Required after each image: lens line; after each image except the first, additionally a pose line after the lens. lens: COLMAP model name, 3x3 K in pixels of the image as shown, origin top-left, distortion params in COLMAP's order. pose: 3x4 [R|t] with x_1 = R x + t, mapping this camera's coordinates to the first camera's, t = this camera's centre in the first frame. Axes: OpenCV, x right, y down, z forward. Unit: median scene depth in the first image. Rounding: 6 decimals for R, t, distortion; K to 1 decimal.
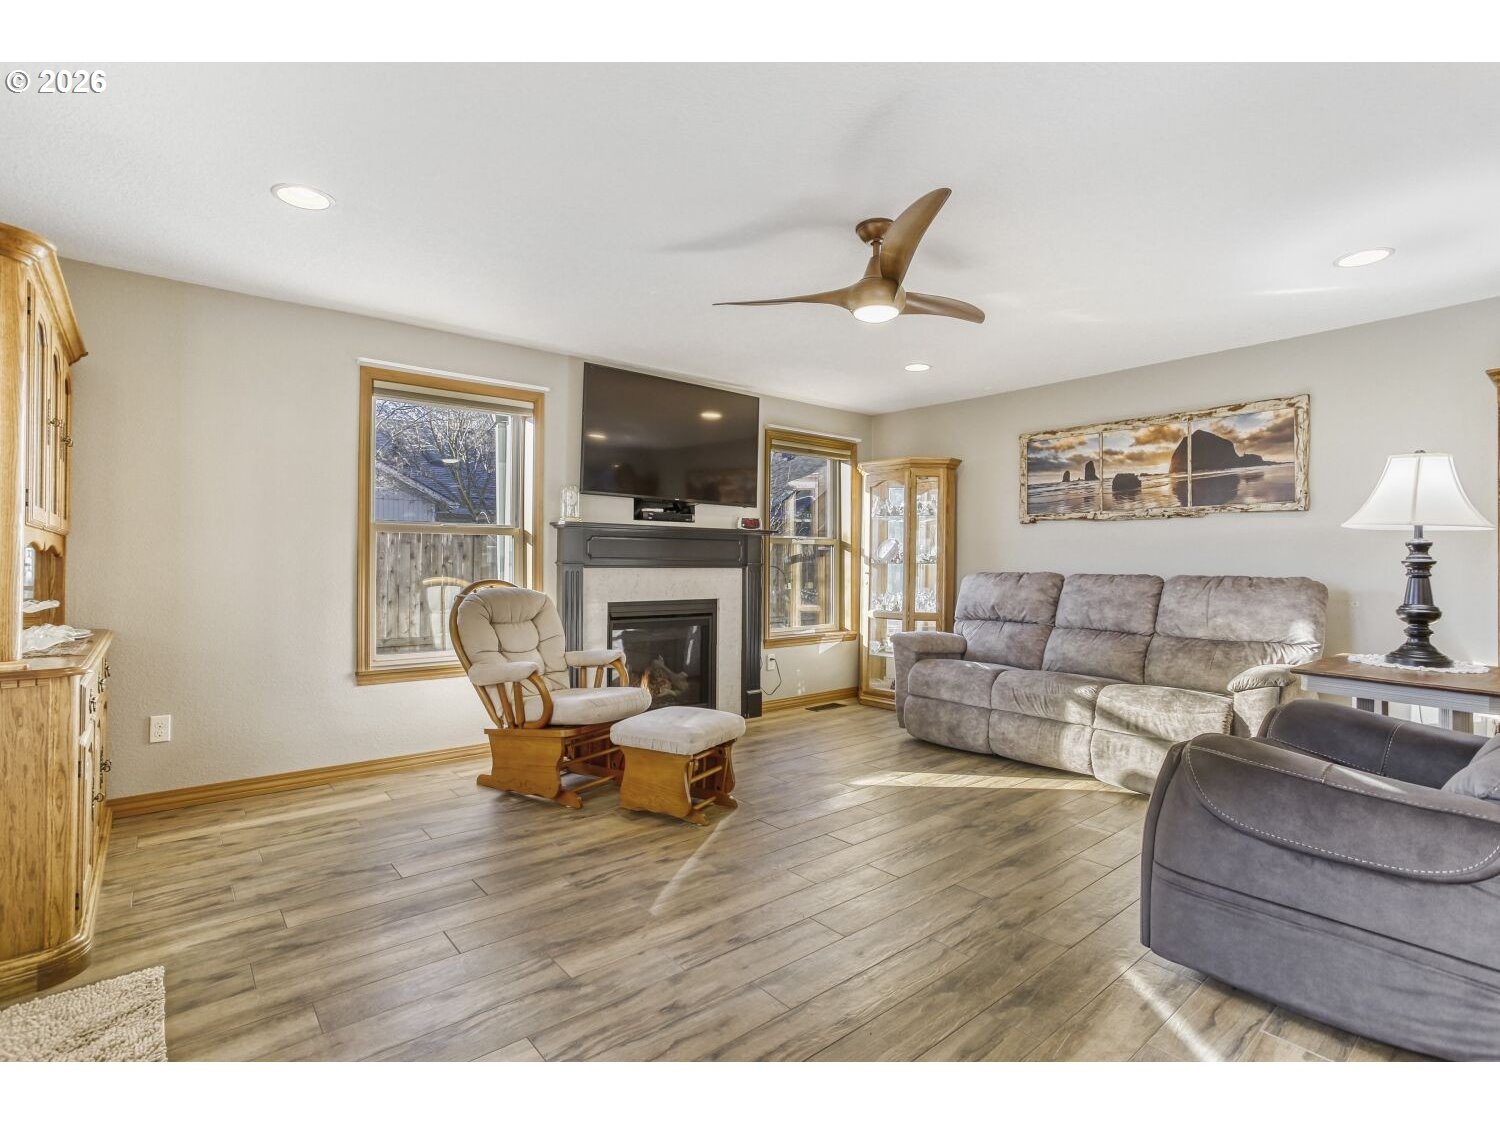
lens RADIAL K [[727.1, 0, 750.0], [0, 727.1, 562.5], [0, 0, 1]] dist [-0.054366, 0.024378]
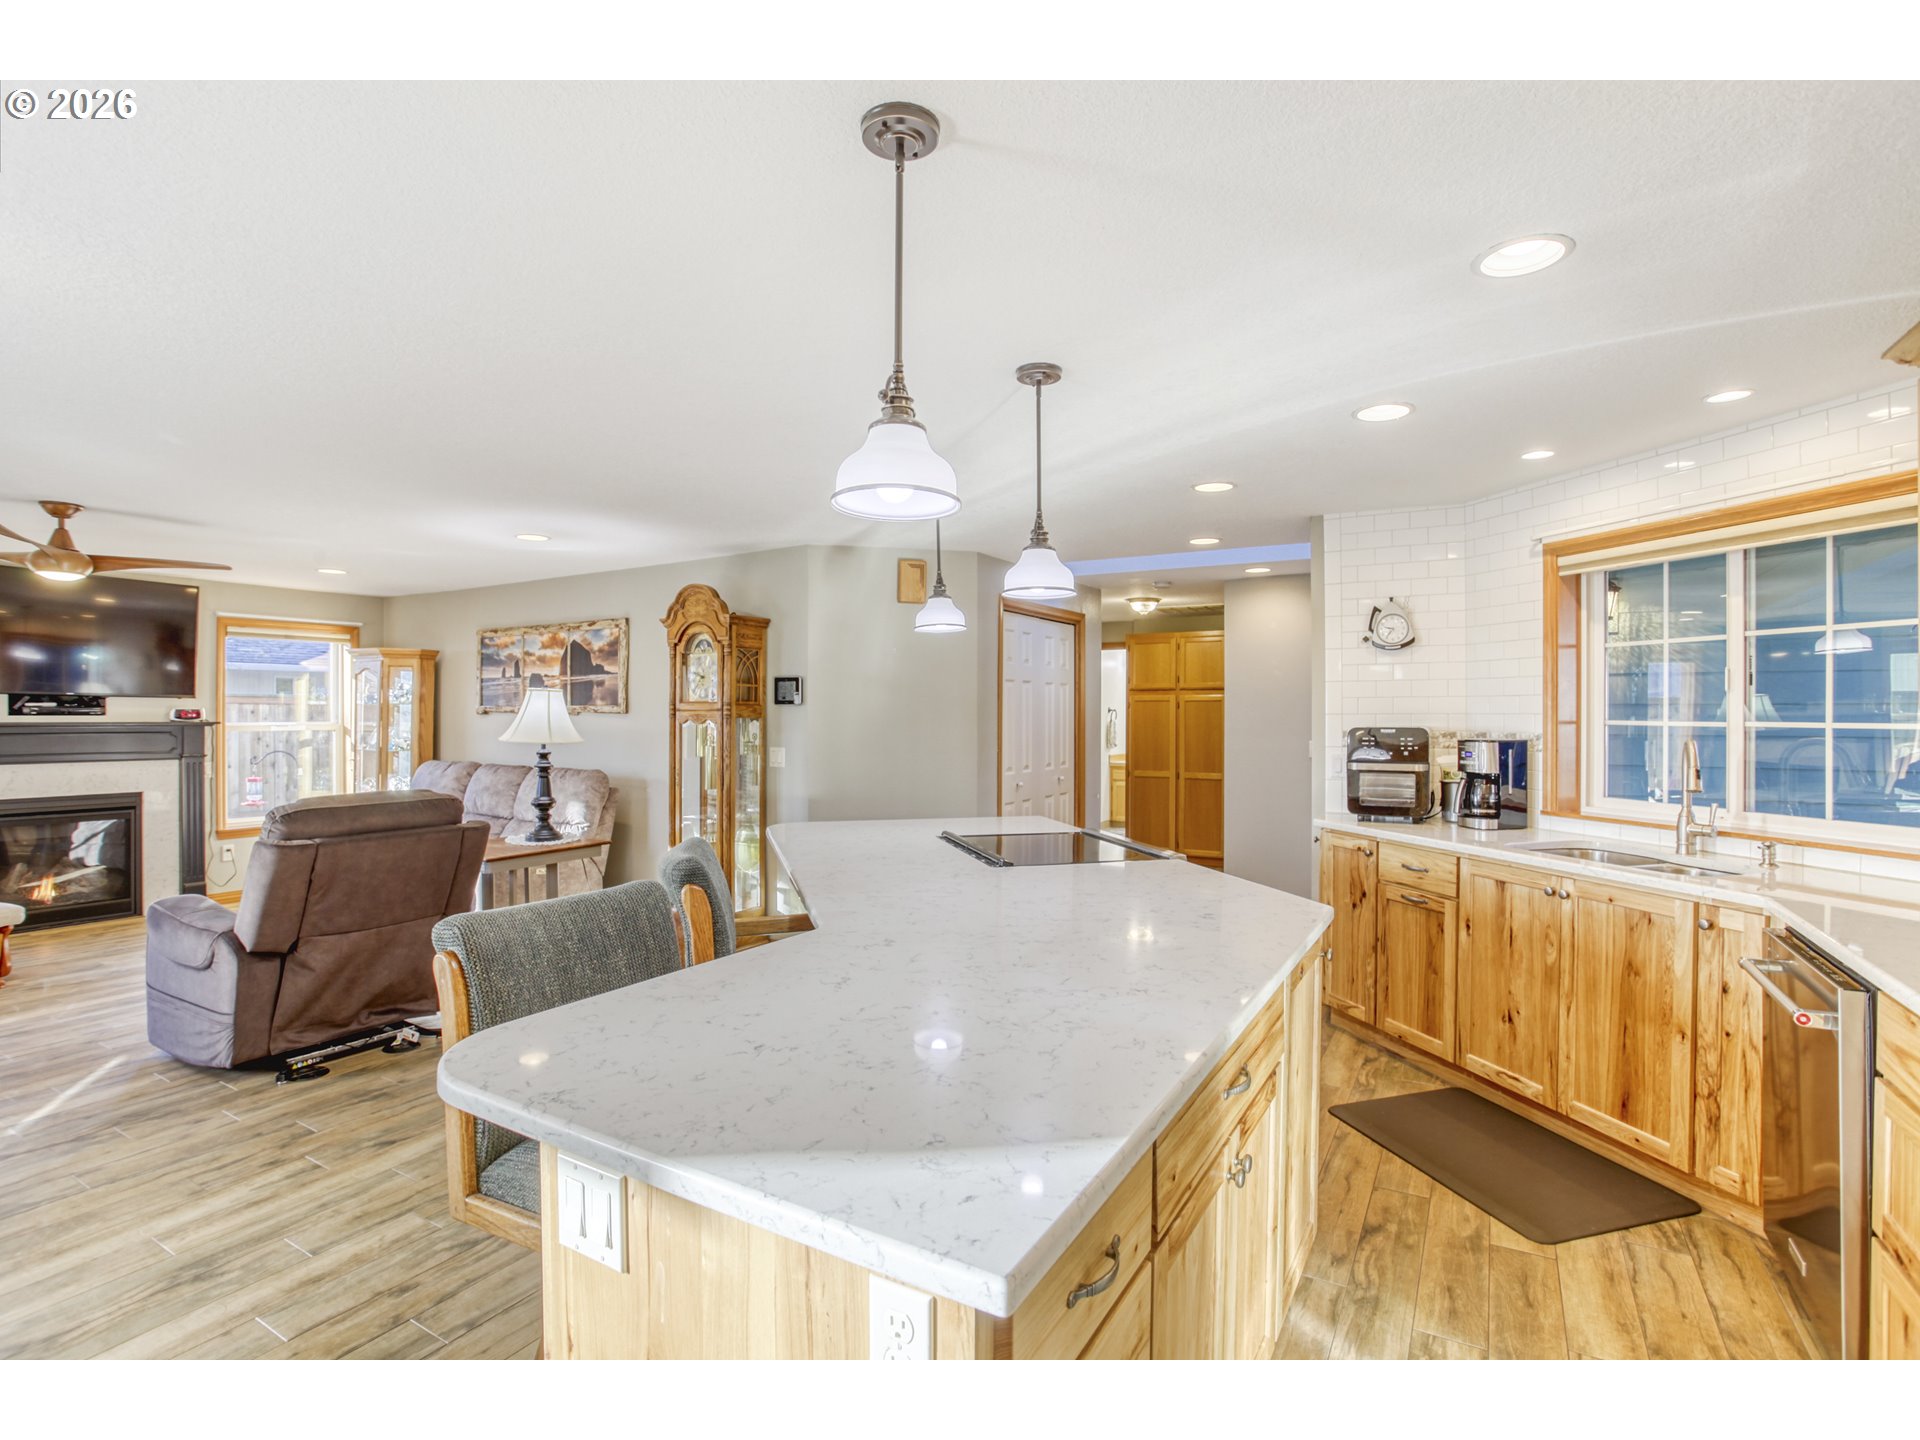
lens RADIAL K [[930.7, 0, 960.0], [0, 930.7, 720.0], [0, 0, 1]] dist [-0.054366, 0.024378]
pose [[0.943135, -0.007590, 0.332324, 0.651805], [0.003709, 0.999917, 0.012312, -0.064474], [-0.332390, -0.010379, 0.943085, -0.569598]]
